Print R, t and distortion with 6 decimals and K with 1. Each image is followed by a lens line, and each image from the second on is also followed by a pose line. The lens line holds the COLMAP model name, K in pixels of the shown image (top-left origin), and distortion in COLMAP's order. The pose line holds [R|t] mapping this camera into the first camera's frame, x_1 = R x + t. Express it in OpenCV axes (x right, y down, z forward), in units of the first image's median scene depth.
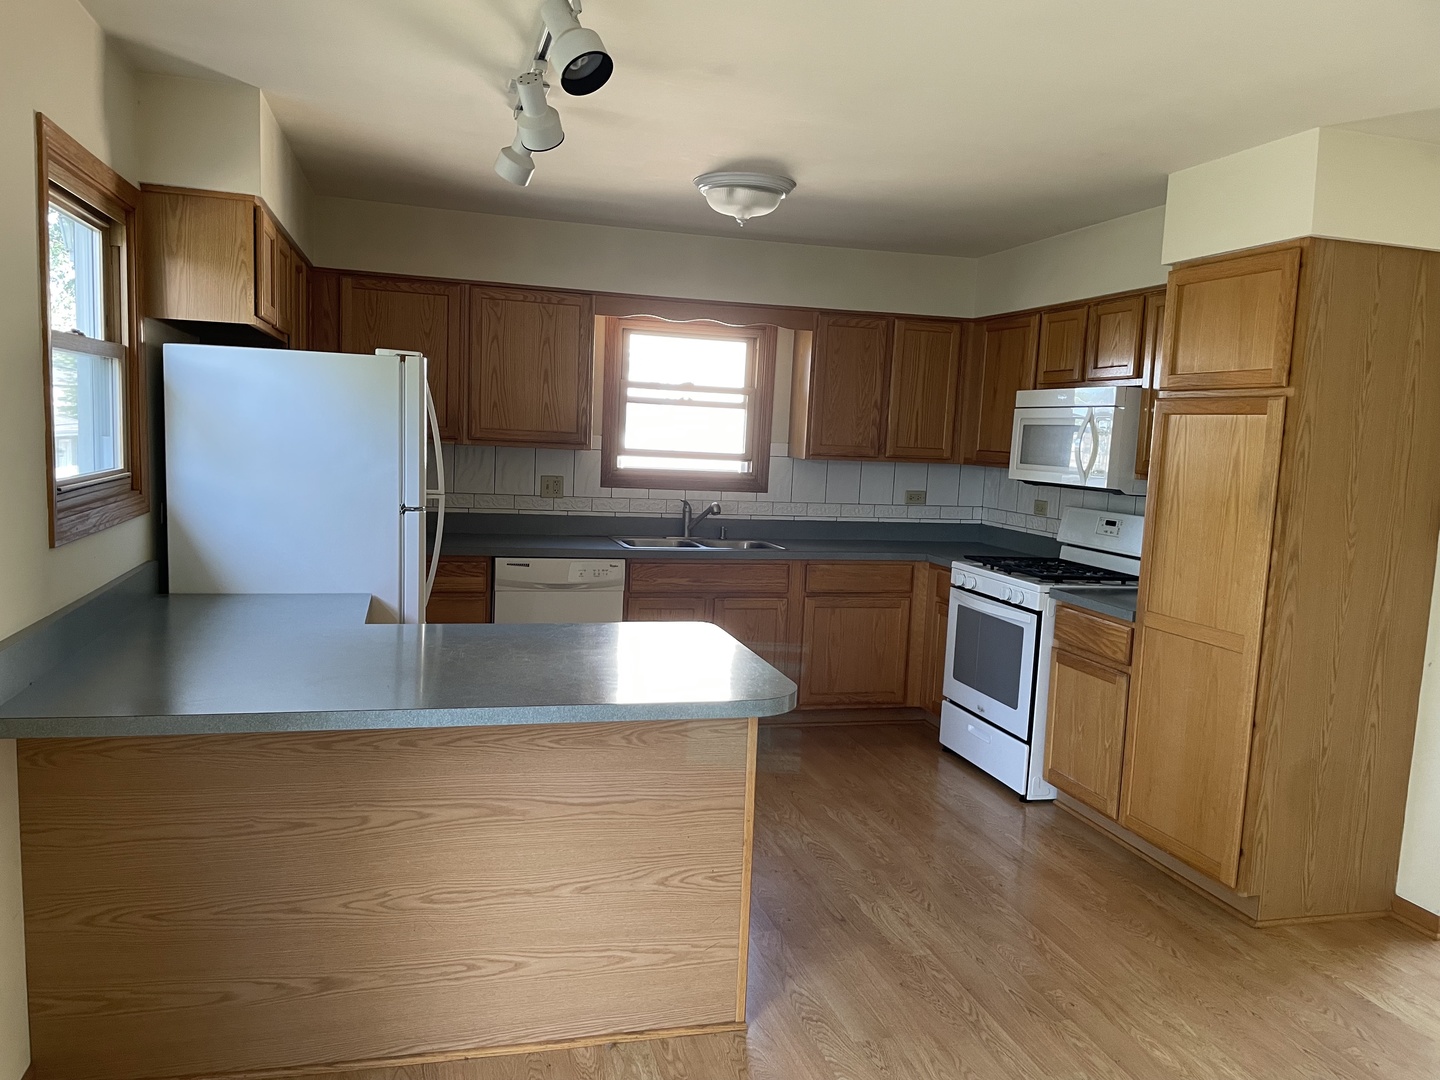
lens RADIAL K [[1092.1, 0, 714.7], [0, 1092.1, 547.2], [0, 0, 1]] dist [0.075358, -0.102495]
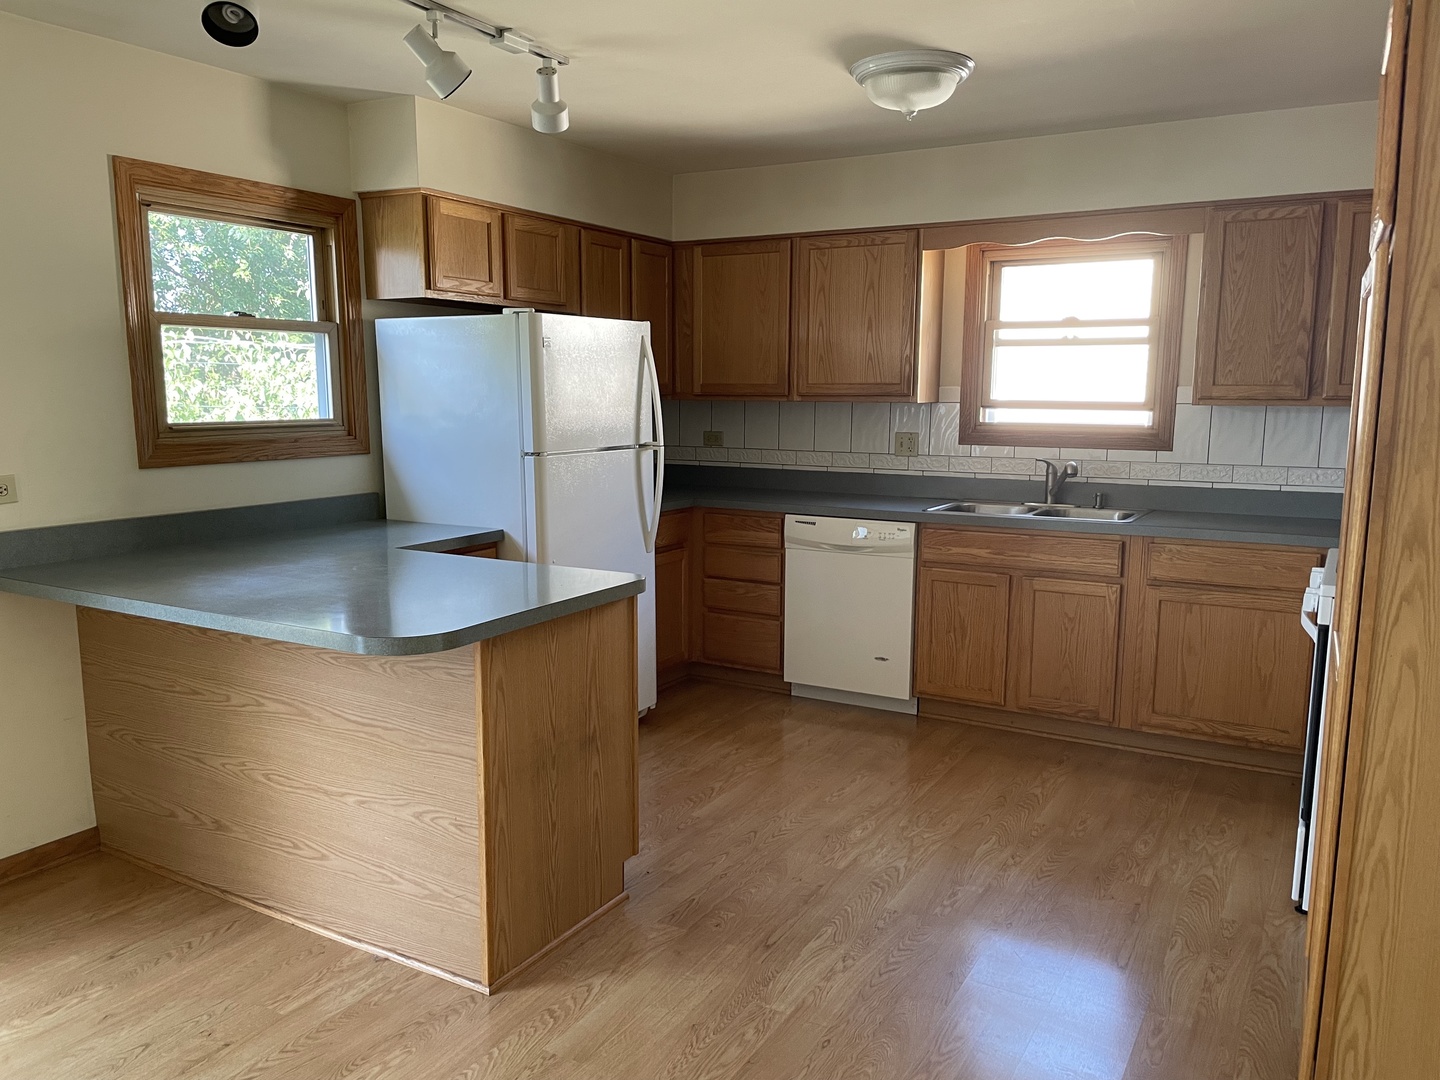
lens RADIAL K [[1092.1, 0, 706.6], [0, 1092.1, 548.1], [0, 0, 1]] dist [0.075358, -0.102495]
pose [[0.705954, 0.063037, -0.705447, 0.443960], [-0.049713, 0.997985, 0.039428, 0.004853], [0.706511, 0.007236, 0.707666, 0.254987]]
